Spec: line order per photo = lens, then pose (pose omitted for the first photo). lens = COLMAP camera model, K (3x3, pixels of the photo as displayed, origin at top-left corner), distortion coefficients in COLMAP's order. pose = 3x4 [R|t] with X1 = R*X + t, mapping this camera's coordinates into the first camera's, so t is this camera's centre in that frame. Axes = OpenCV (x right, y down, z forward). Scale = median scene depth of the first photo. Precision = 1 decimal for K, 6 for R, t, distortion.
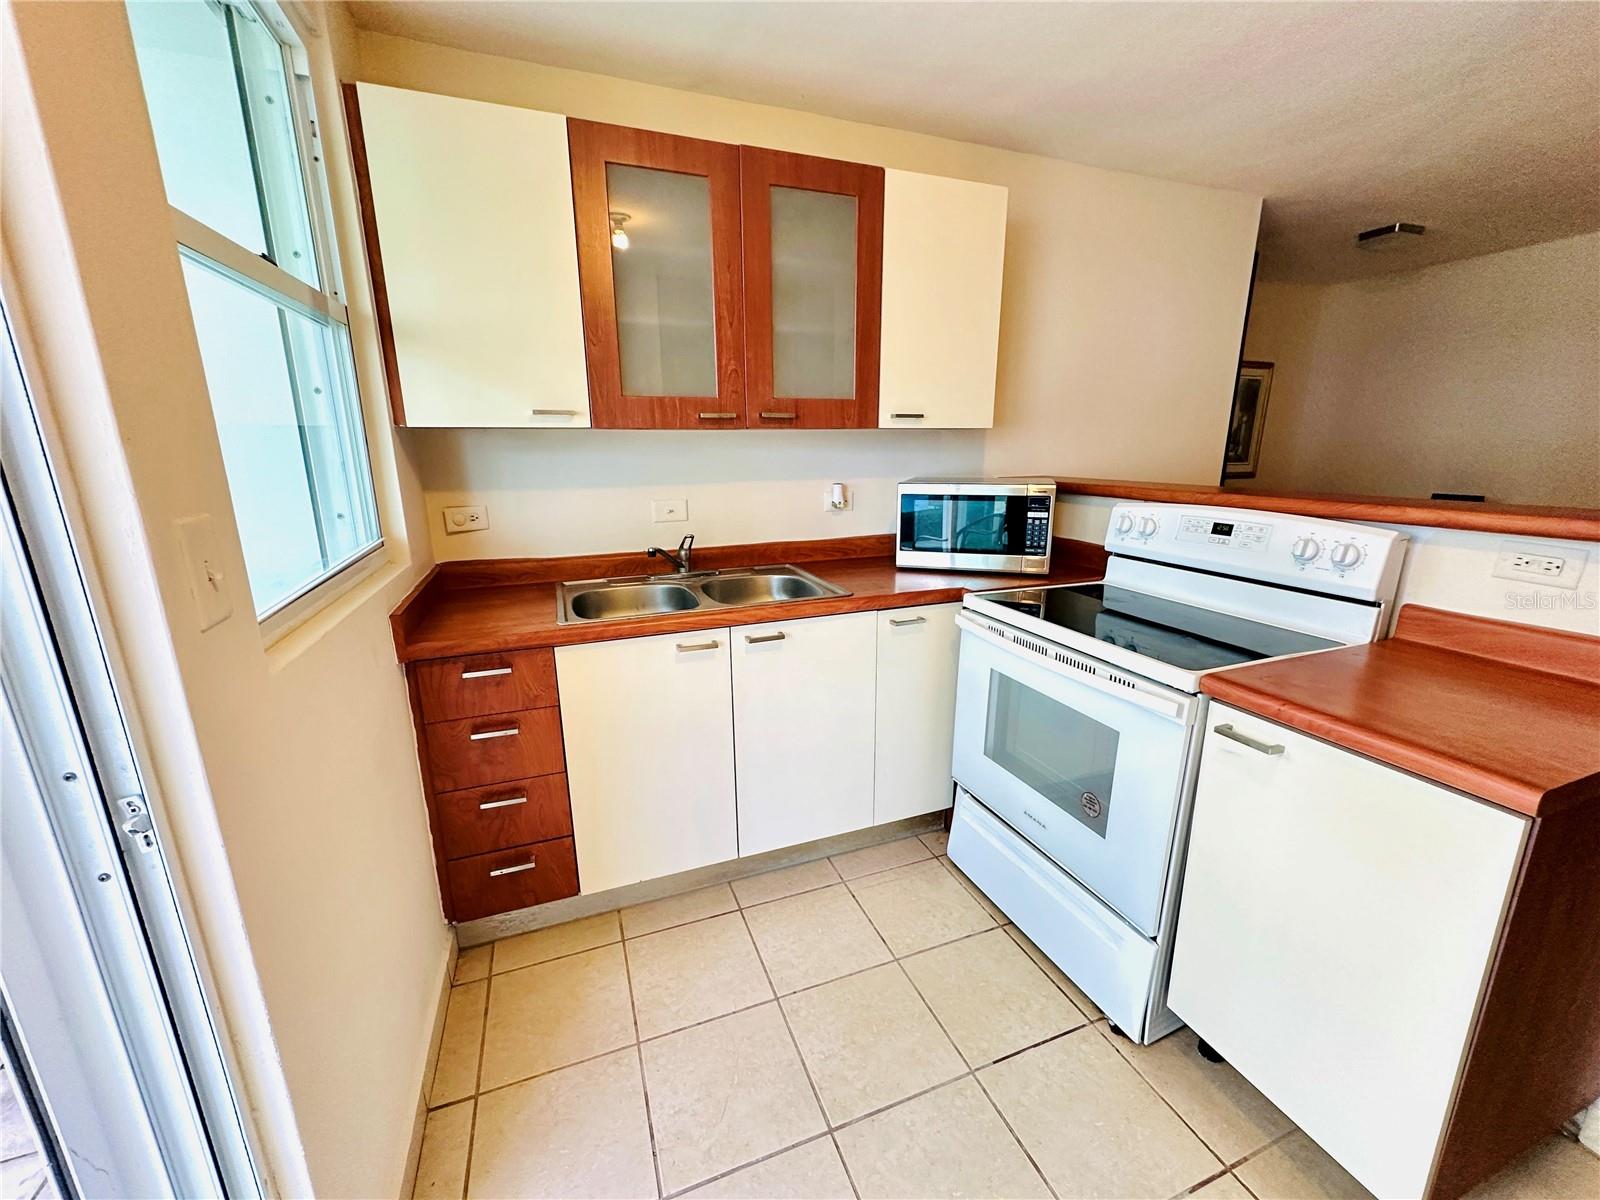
lens RADIAL K [[640.1, 0, 797.0], [0, 640.1, 601.1], [0, 0, 1]] dist [0.000896, -0.000236]
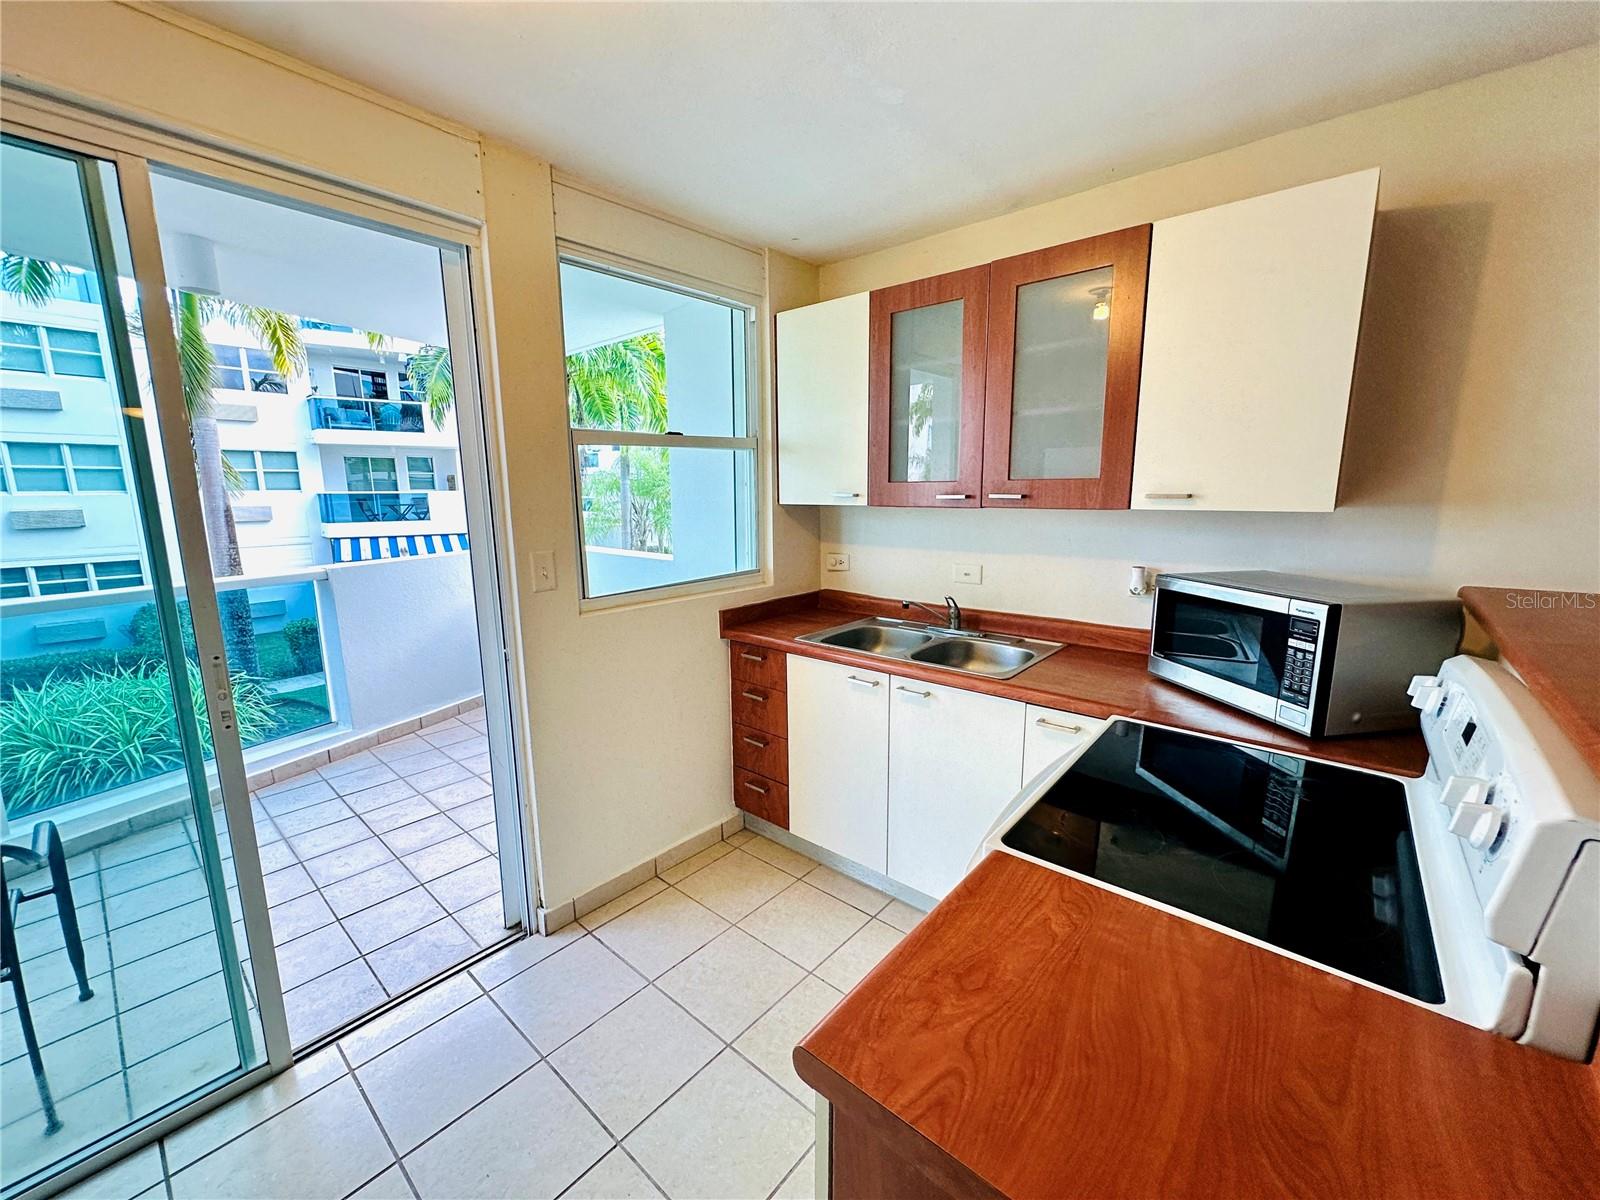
lens RADIAL K [[640.1, 0, 797.0], [0, 640.1, 601.1], [0, 0, 1]] dist [0.000896, -0.000236]
pose [[0.474135, 0.156240, -0.866479, 0.712913], [-0.208731, 0.976020, 0.061775, -0.112441], [0.855352, 0.151571, 0.495377, 0.209706]]
